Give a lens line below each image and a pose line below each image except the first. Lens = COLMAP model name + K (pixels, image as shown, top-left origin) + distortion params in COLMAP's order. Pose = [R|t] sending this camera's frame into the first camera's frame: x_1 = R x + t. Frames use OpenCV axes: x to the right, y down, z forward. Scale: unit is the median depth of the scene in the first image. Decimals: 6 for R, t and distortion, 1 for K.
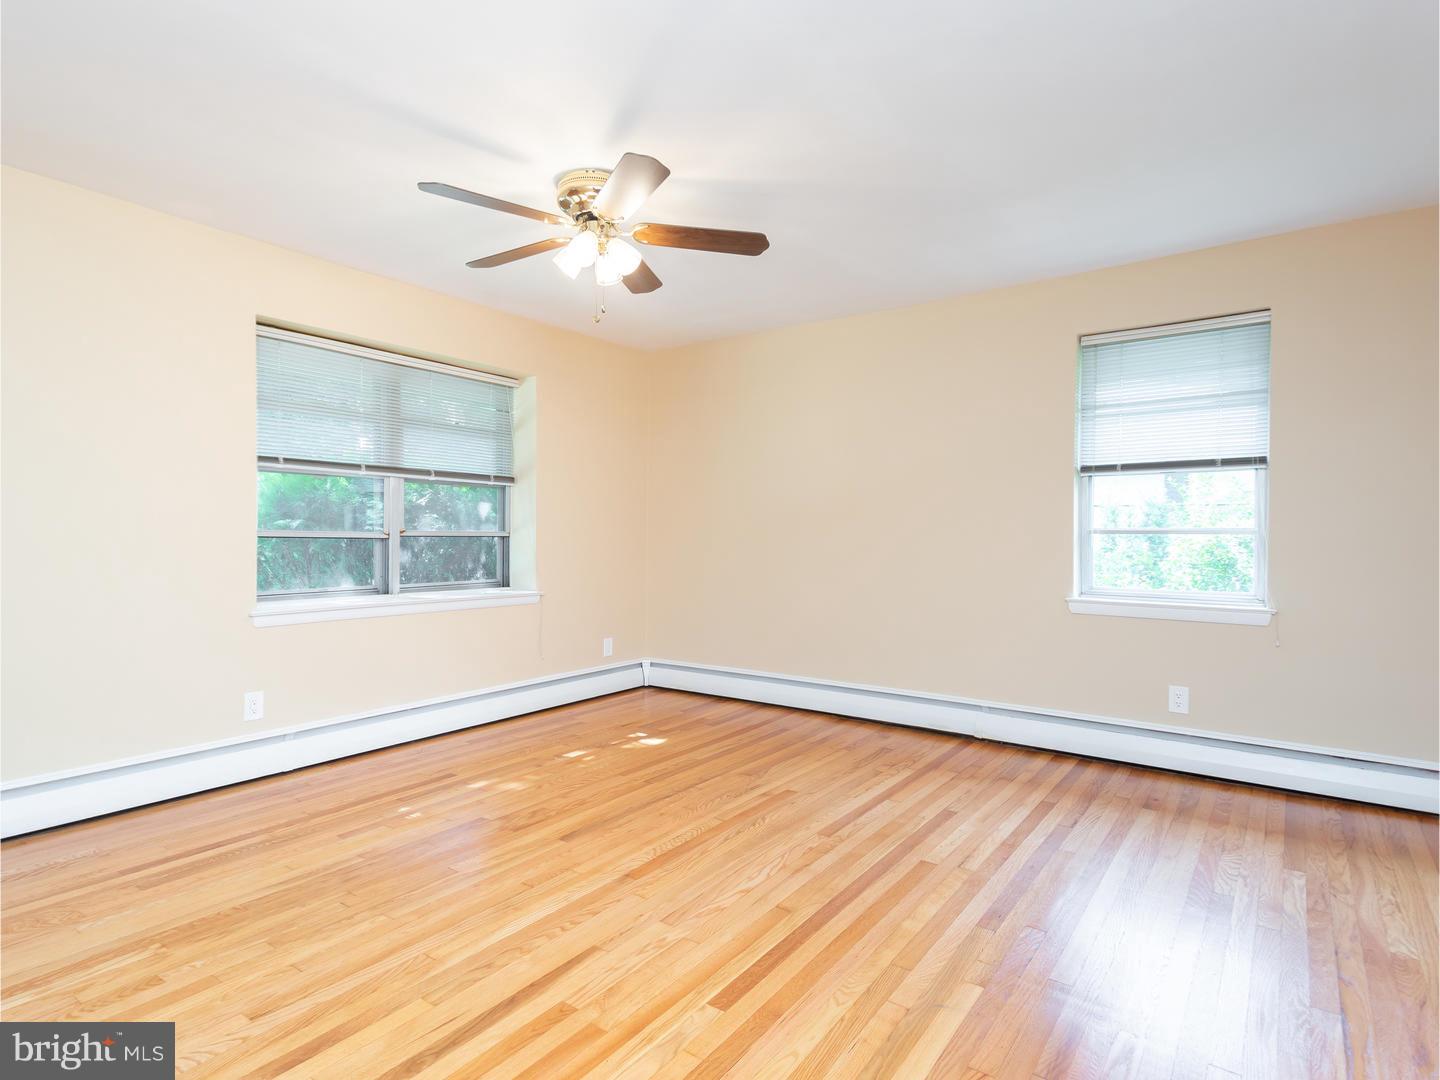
lens RADIAL K [[776.9, 0, 720.0], [0, 776.9, 540.0], [0, 0, 1]] dist [0.063586, -0.016913]
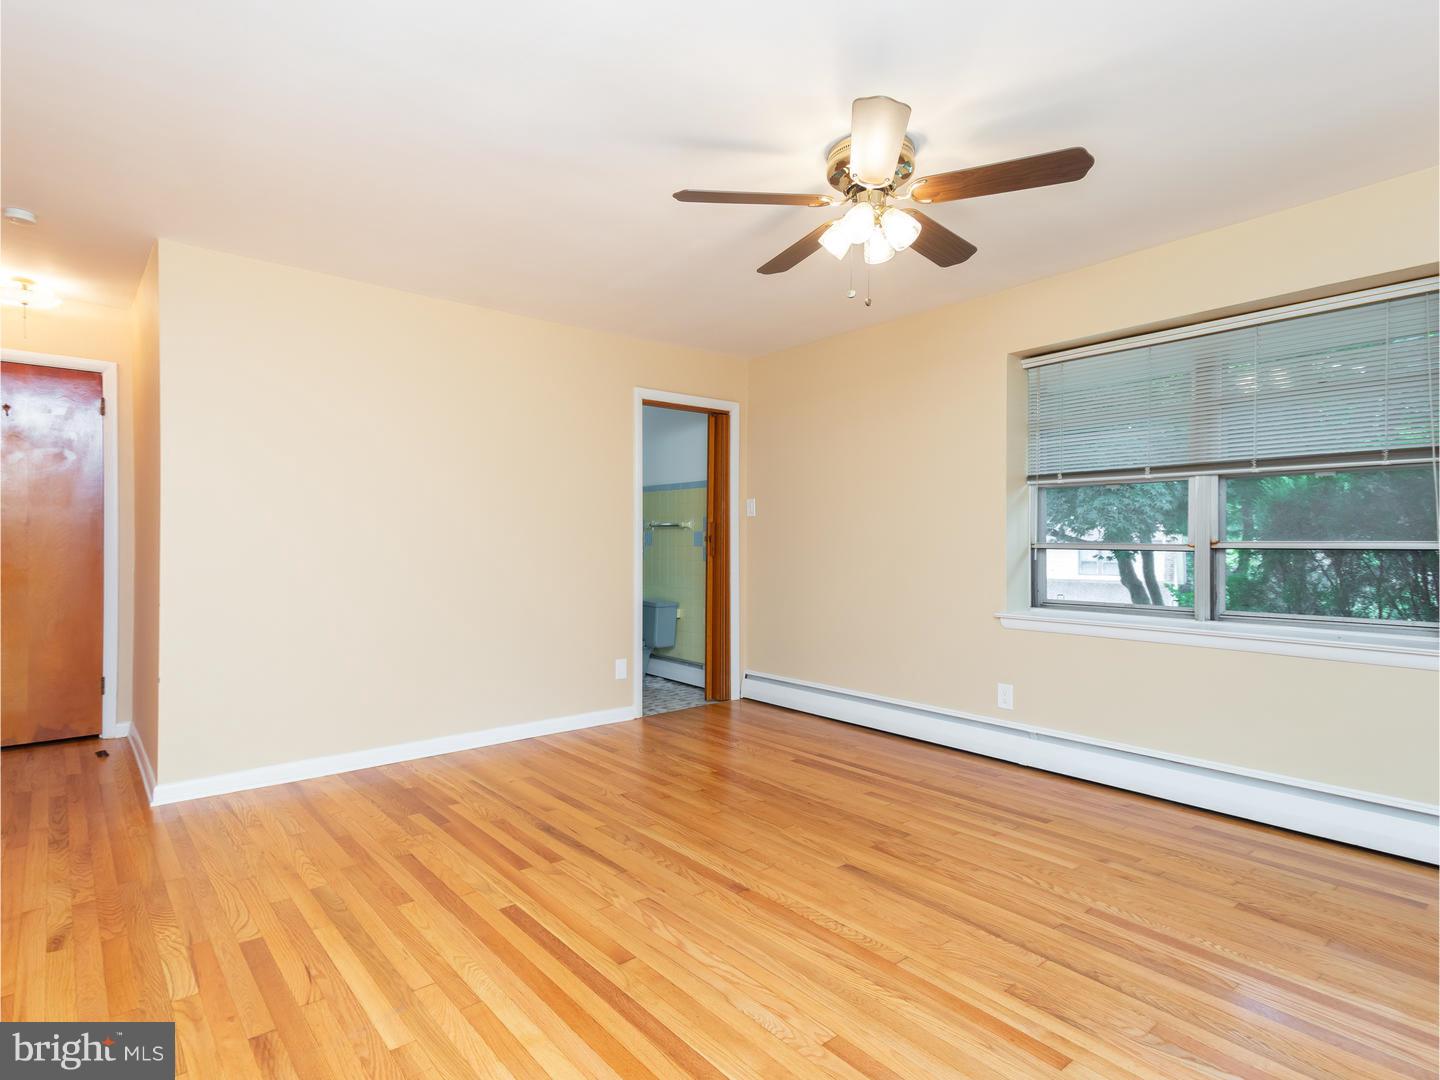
lens RADIAL K [[776.9, 0, 720.0], [0, 776.9, 540.0], [0, 0, 1]] dist [0.063586, -0.016913]
pose [[-0.254654, -0.010419, -0.966976, 0.748781], [-0.009129, 0.999923, -0.008370, -0.007046], [0.966989, 0.006696, -0.254729, 1.062359]]
